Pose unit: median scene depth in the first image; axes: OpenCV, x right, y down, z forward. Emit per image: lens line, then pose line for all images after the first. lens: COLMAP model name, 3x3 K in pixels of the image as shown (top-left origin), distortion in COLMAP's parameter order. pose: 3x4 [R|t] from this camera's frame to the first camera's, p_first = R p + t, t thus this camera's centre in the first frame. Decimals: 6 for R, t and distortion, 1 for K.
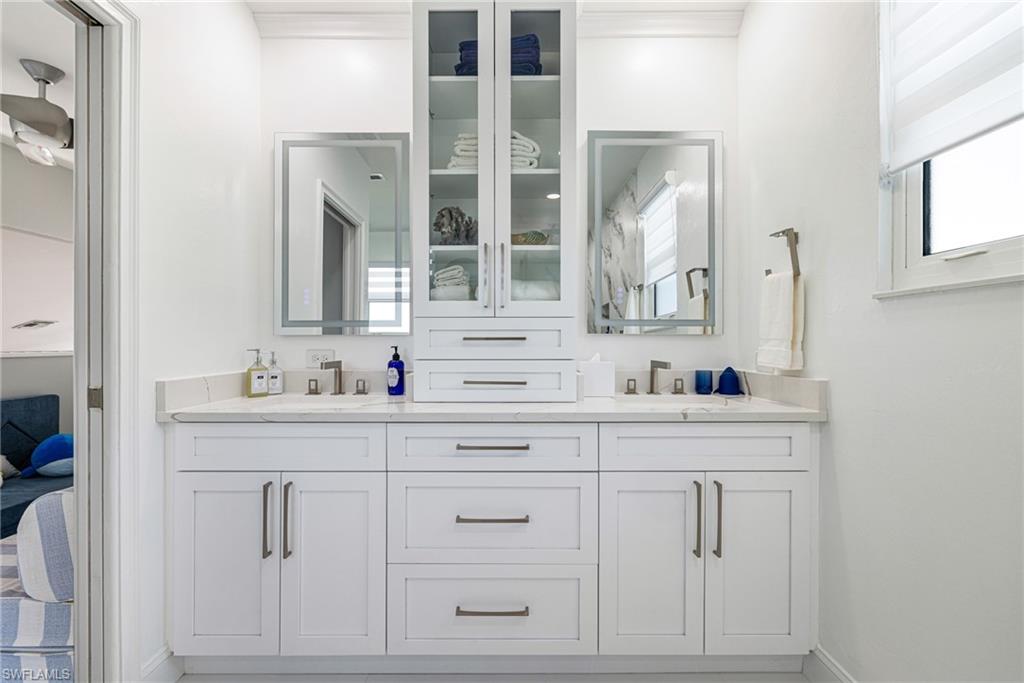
lens RADIAL K [[452.2, 0, 514.2], [0, 452.2, 343.1], [0, 0, 1]] dist [0.000543, 0.000440]
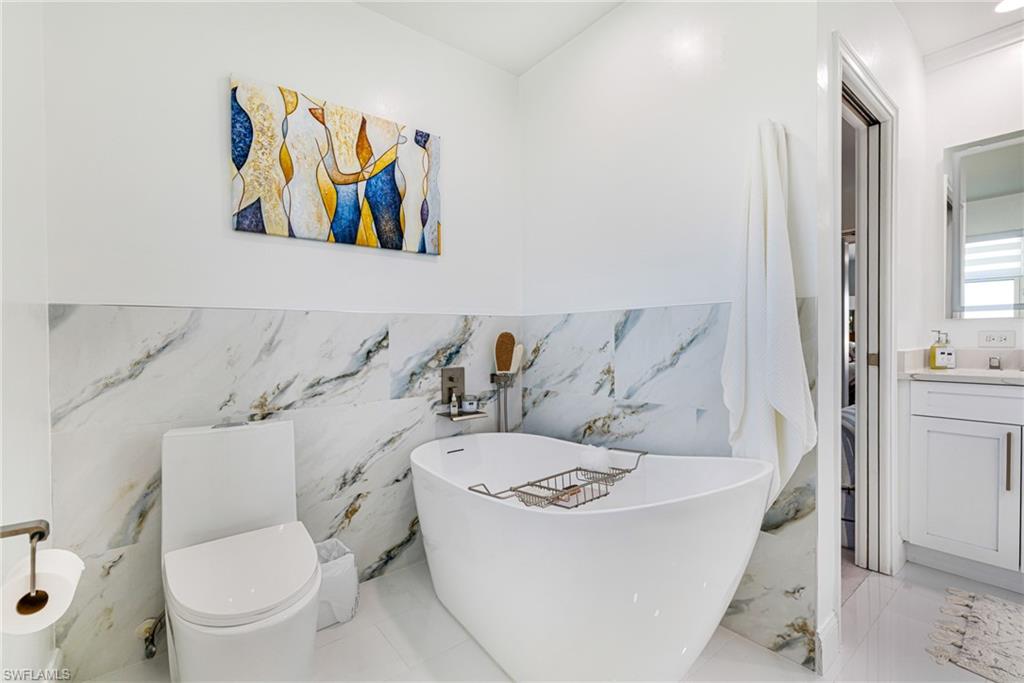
lens RADIAL K [[452.2, 0, 512.4], [0, 452.2, 339.4], [0, 0, 1]] dist [0.000543, 0.000440]
pose [[0.636606, 0.002186, -0.771186, -0.357165], [0.003229, 0.999980, 0.005501, 0.026758], [0.771182, -0.005992, 0.636586, -0.710240]]
